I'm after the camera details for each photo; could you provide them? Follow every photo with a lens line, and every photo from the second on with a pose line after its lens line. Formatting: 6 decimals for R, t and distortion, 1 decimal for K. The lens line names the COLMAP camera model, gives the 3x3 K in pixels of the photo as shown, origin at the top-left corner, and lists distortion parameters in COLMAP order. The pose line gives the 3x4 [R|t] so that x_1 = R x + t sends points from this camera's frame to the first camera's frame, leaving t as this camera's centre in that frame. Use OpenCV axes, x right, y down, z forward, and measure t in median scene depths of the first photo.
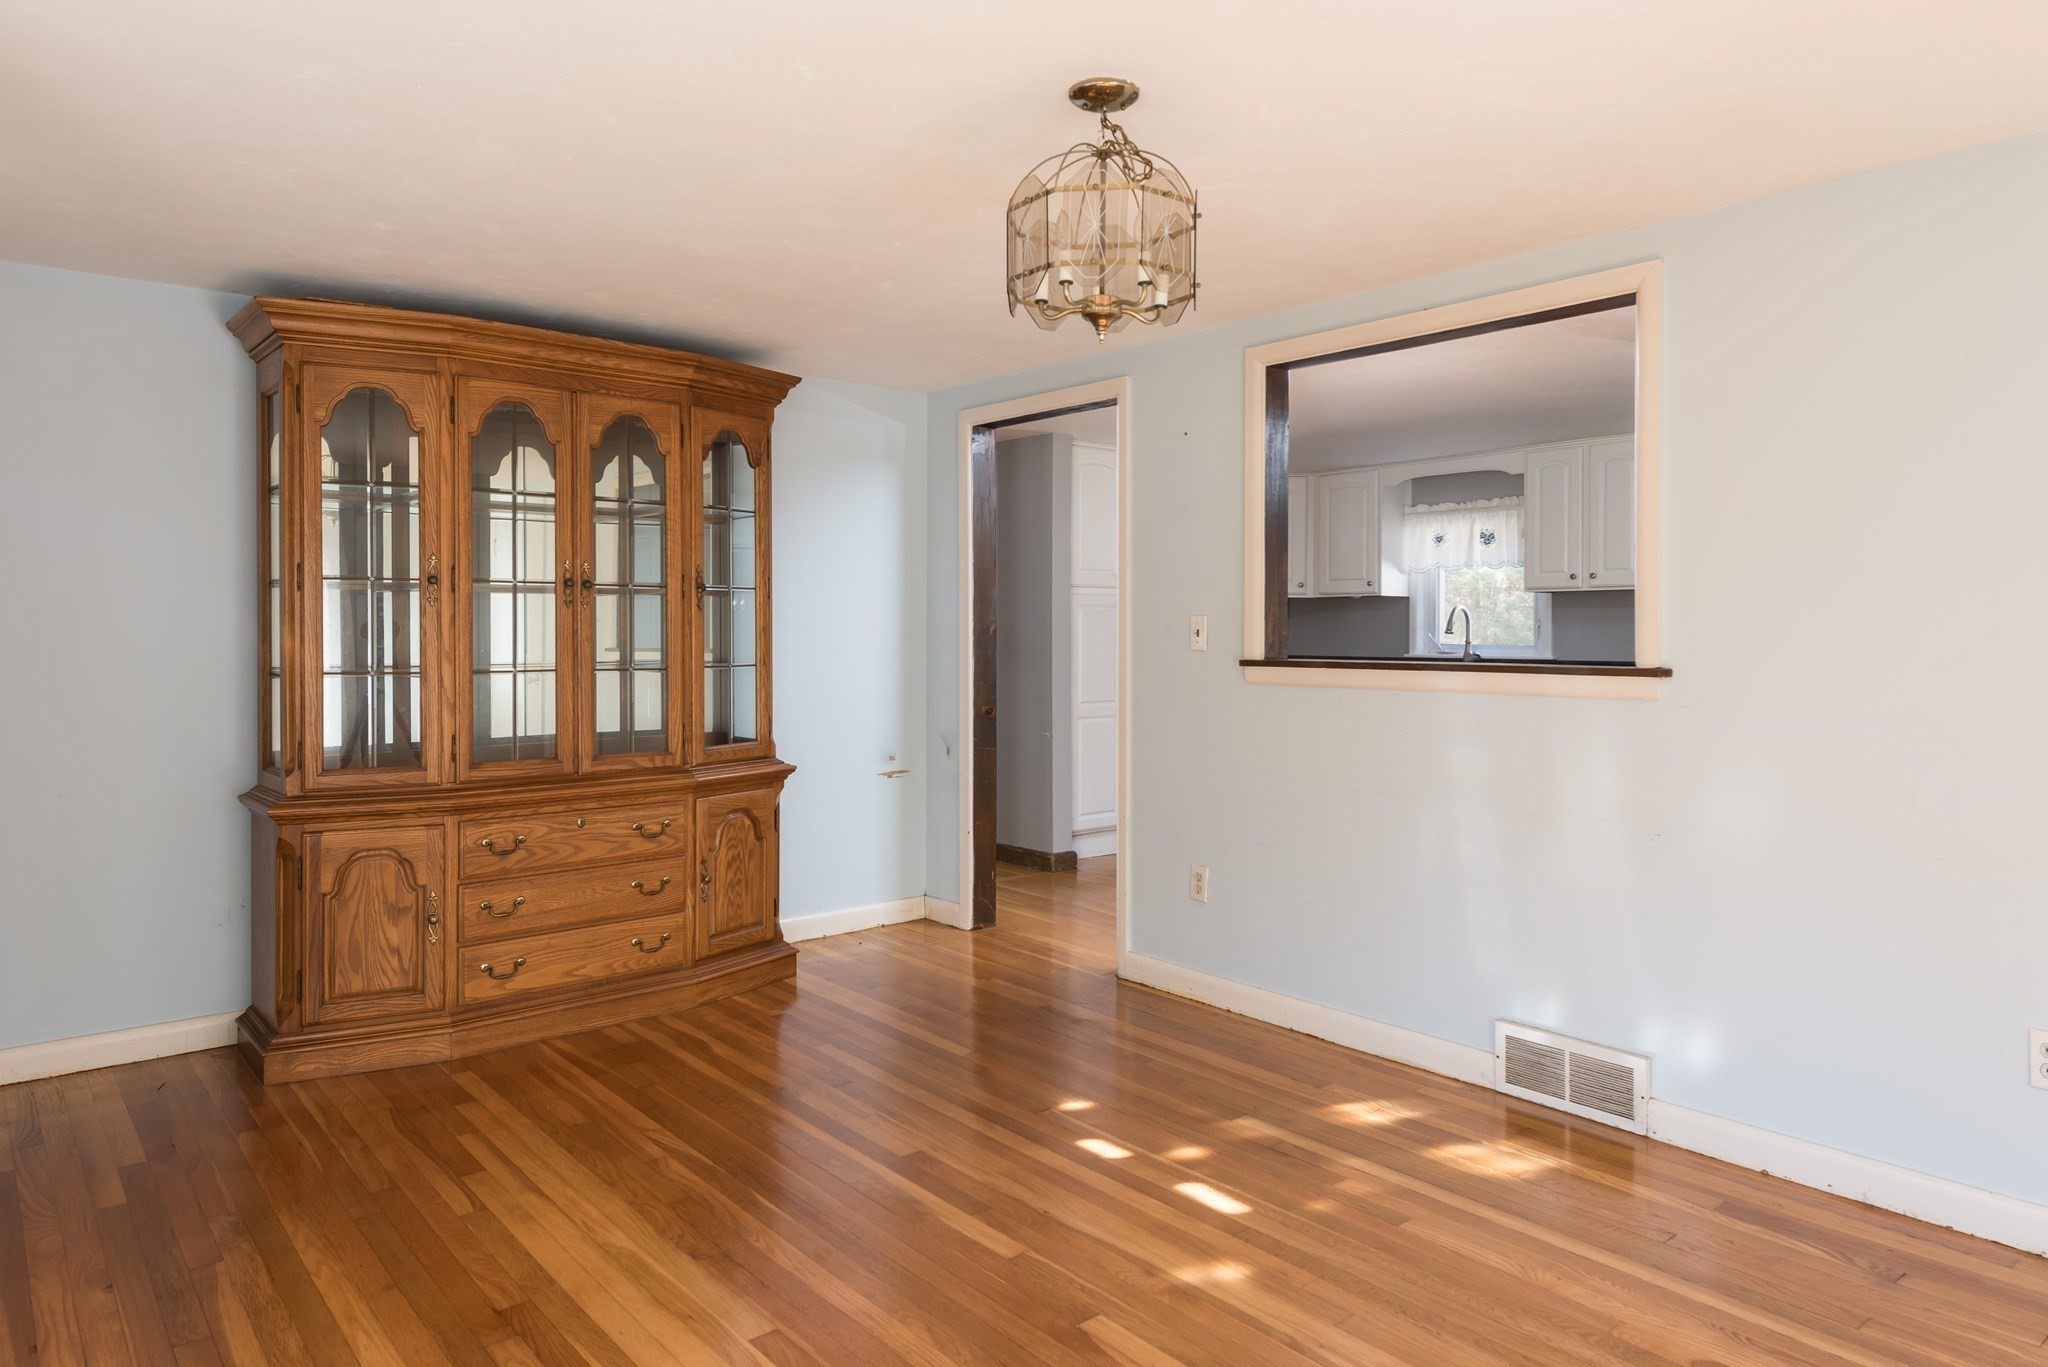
lens RADIAL K [[1267.6, 0, 1023.8], [0, 1267.6, 648.5], [0, 0, 1]] dist [0.001531, -0.004196]
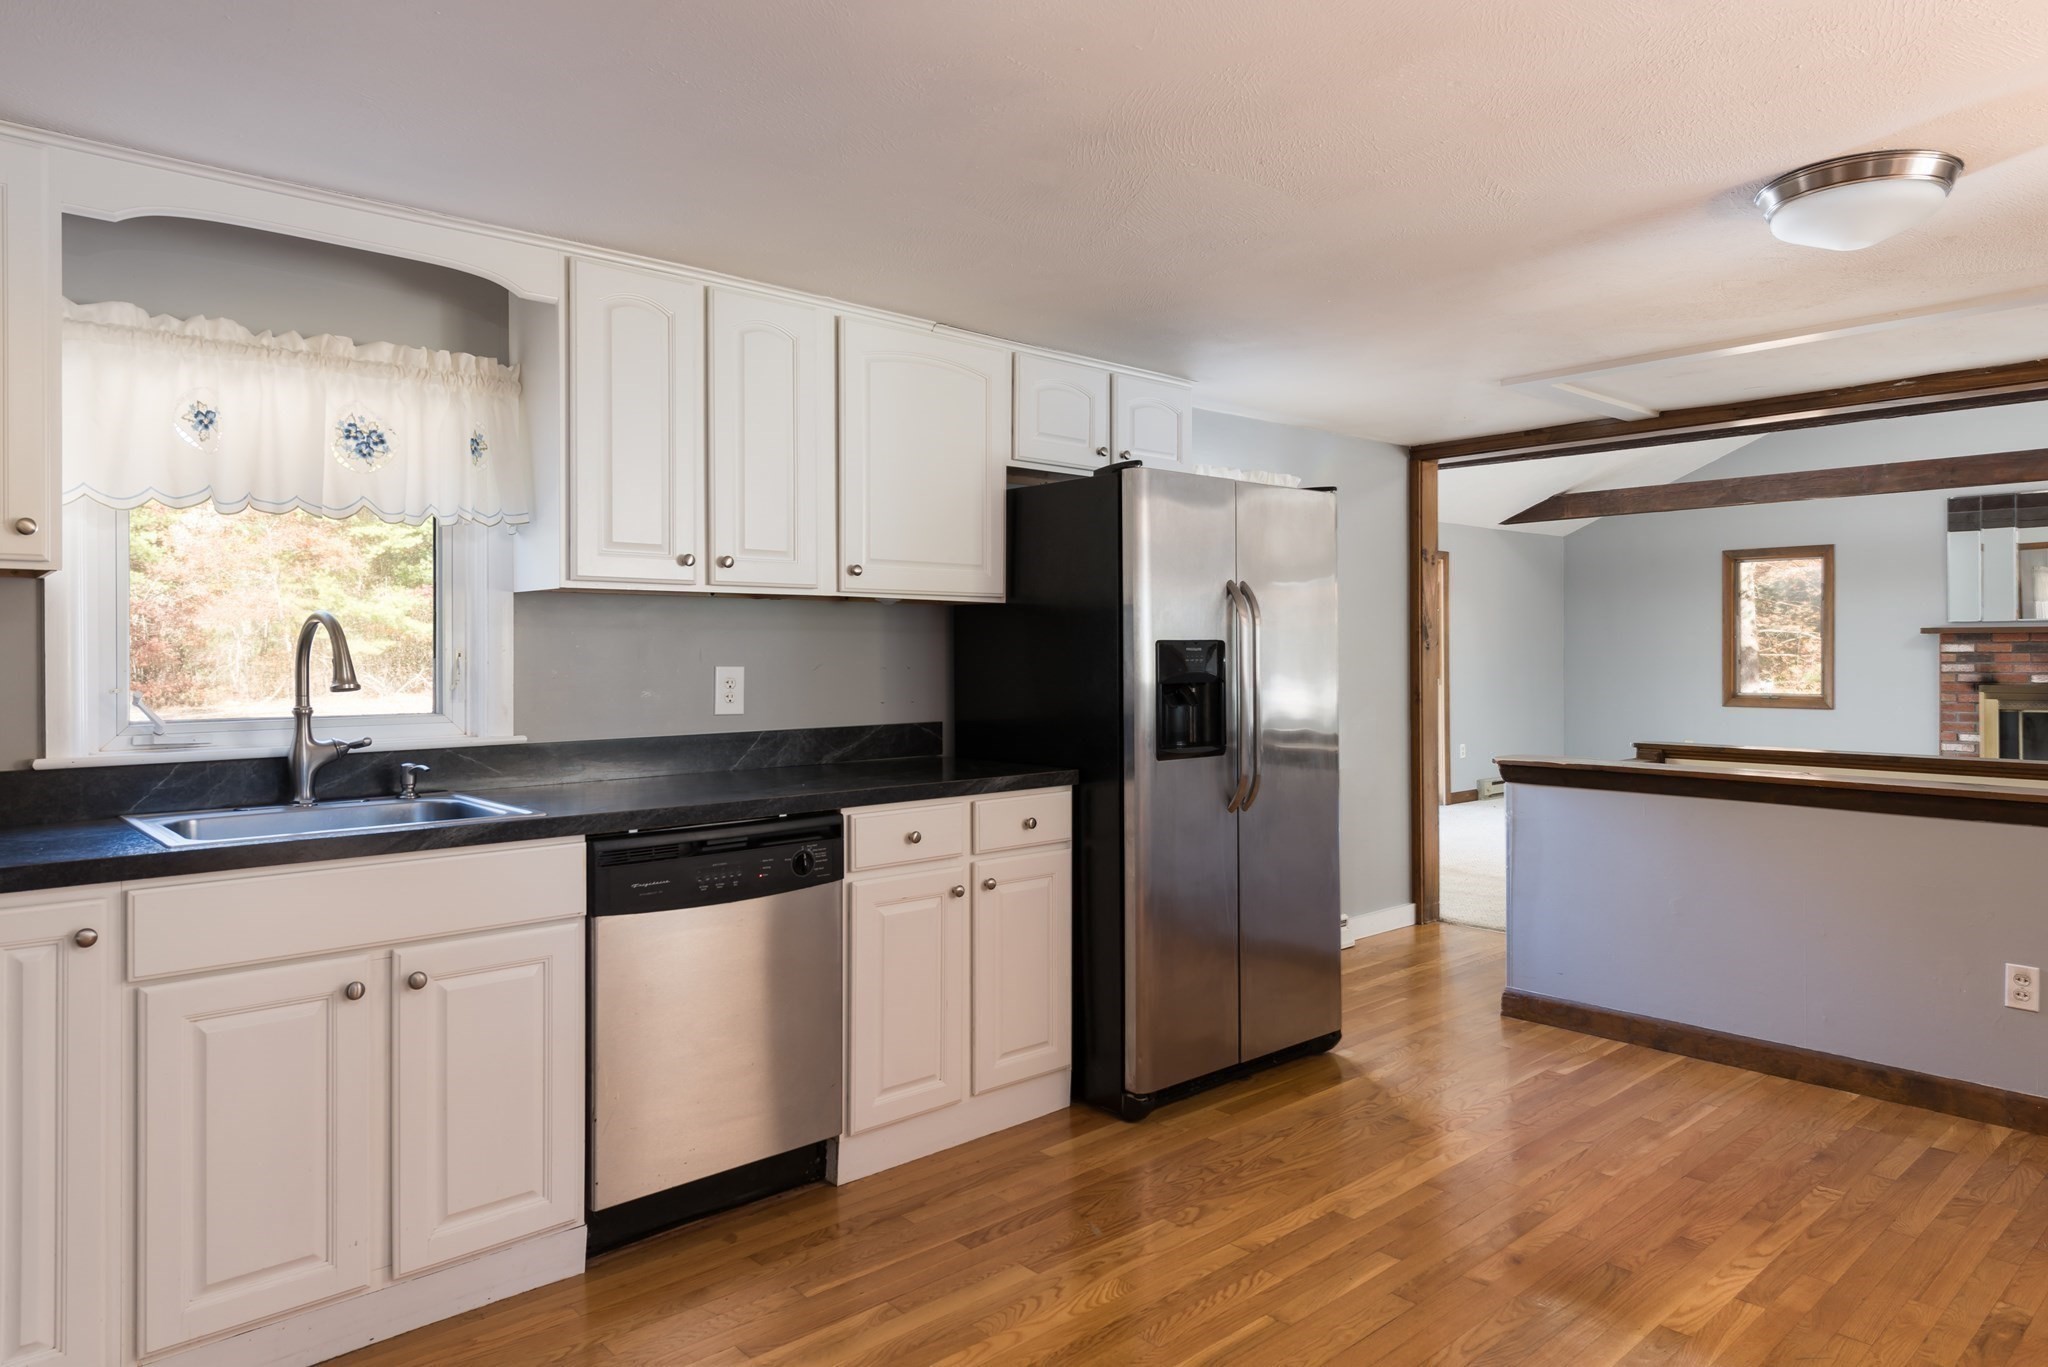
lens RADIAL K [[1267.6, 0, 1023.8], [0, 1267.6, 648.5], [0, 0, 1]] dist [0.001531, -0.004196]
pose [[-0.045012, 0.002783, 0.998983, -0.028680], [0.015017, 0.999885, -0.002108, -0.019315], [-0.998874, 0.014907, -0.045049, 0.795192]]
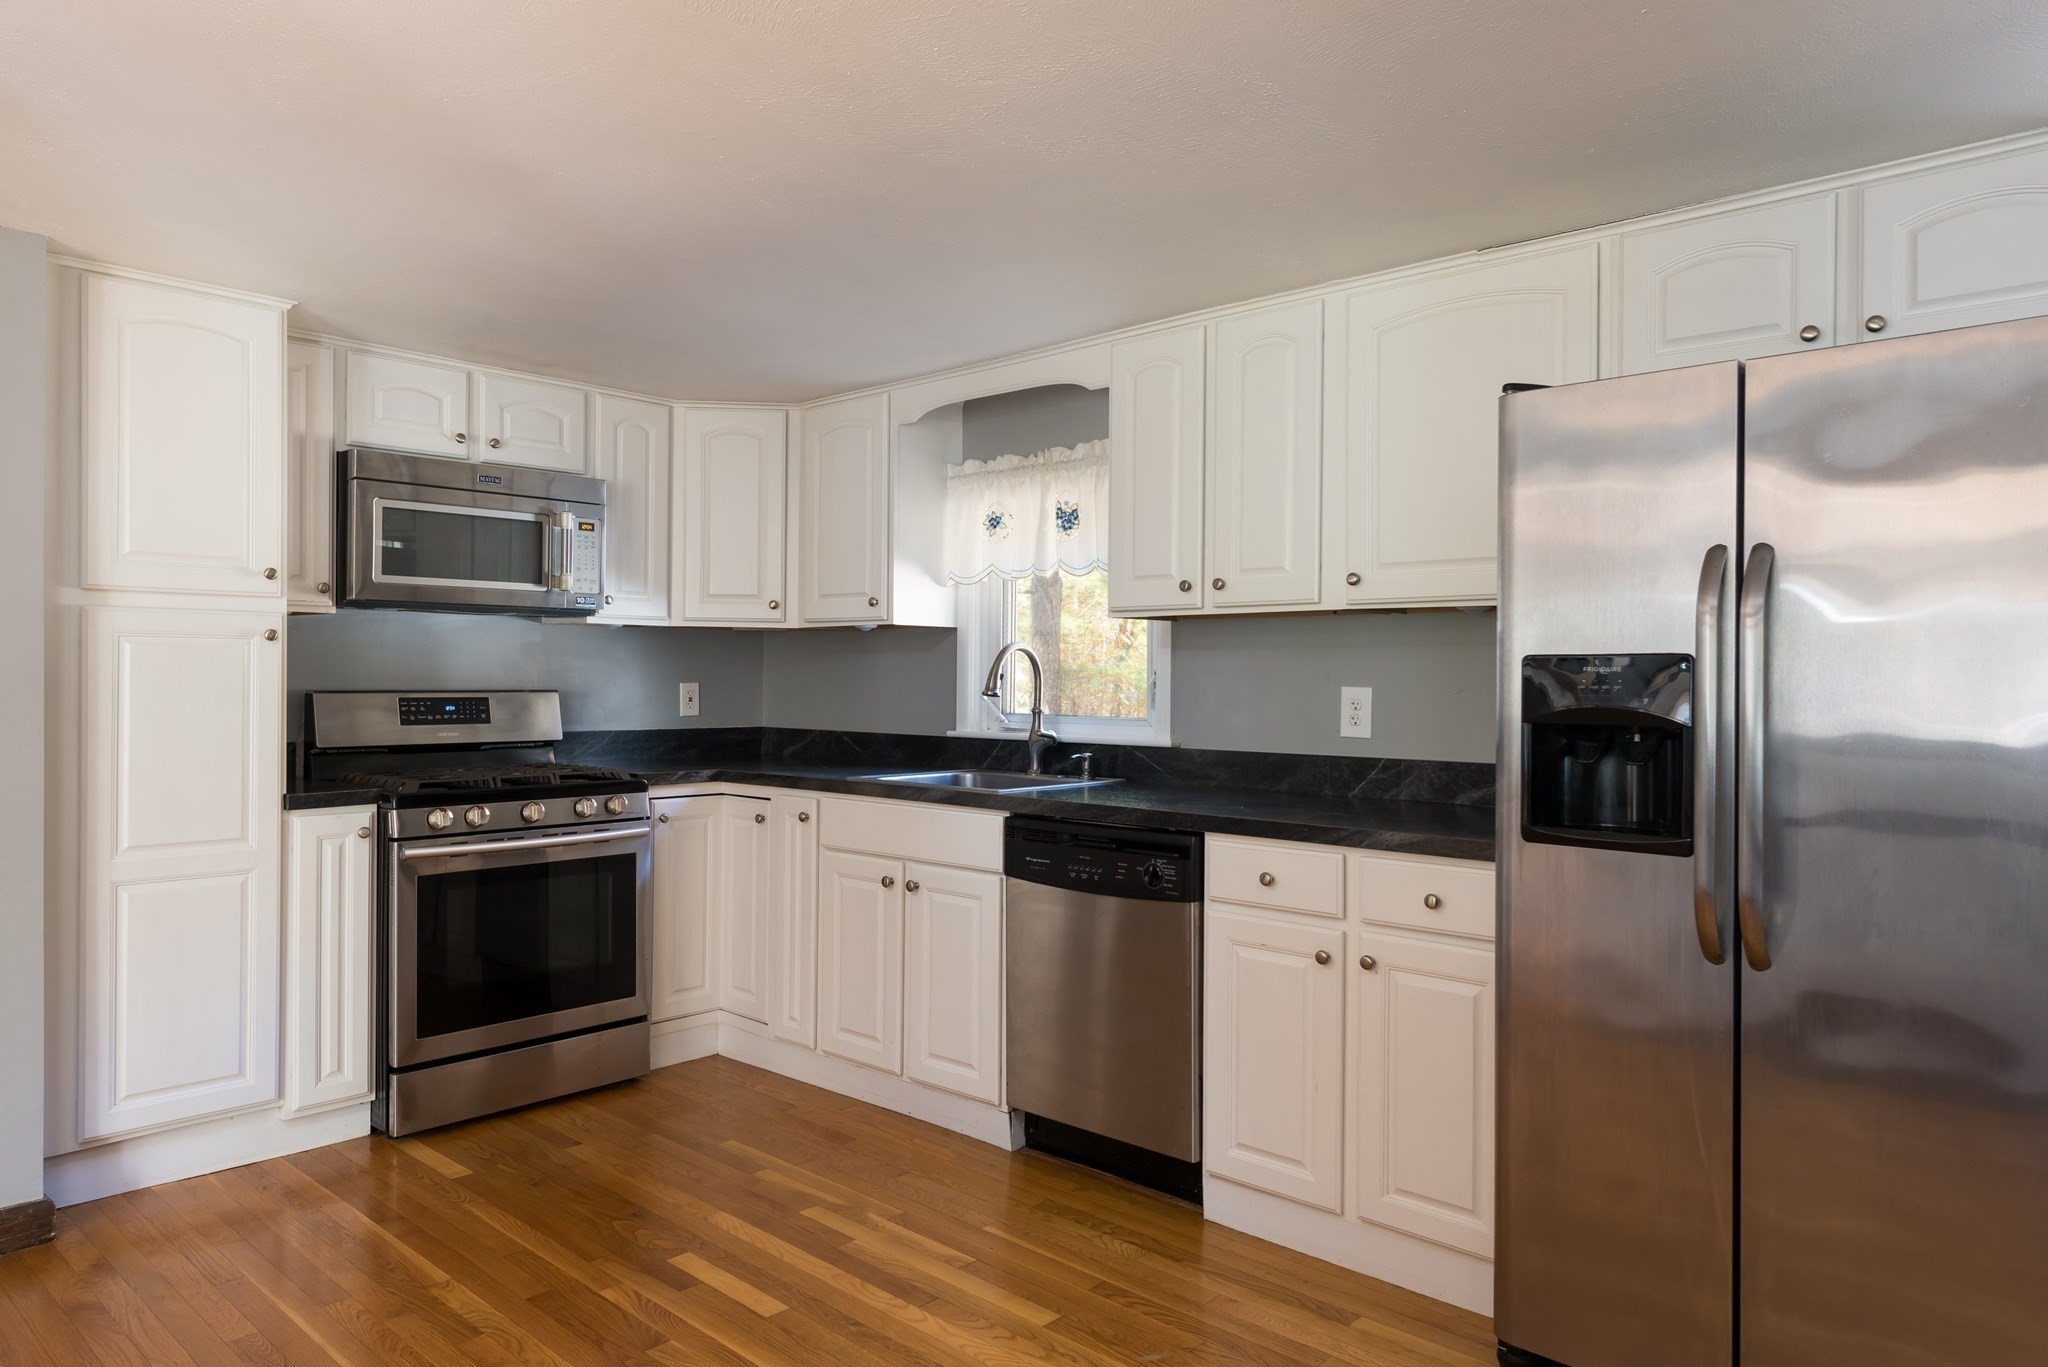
lens RADIAL K [[1306.1, 0, 1024.0], [0, 1306.1, 683.5], [0, 0, 1]] dist [-0.000963, -0.000738]
pose [[0.992129, 0.004557, 0.125140, 0.270958], [-0.003907, 0.999978, -0.005443, -0.013638], [-0.125162, 0.004912, 0.992124, 0.441988]]
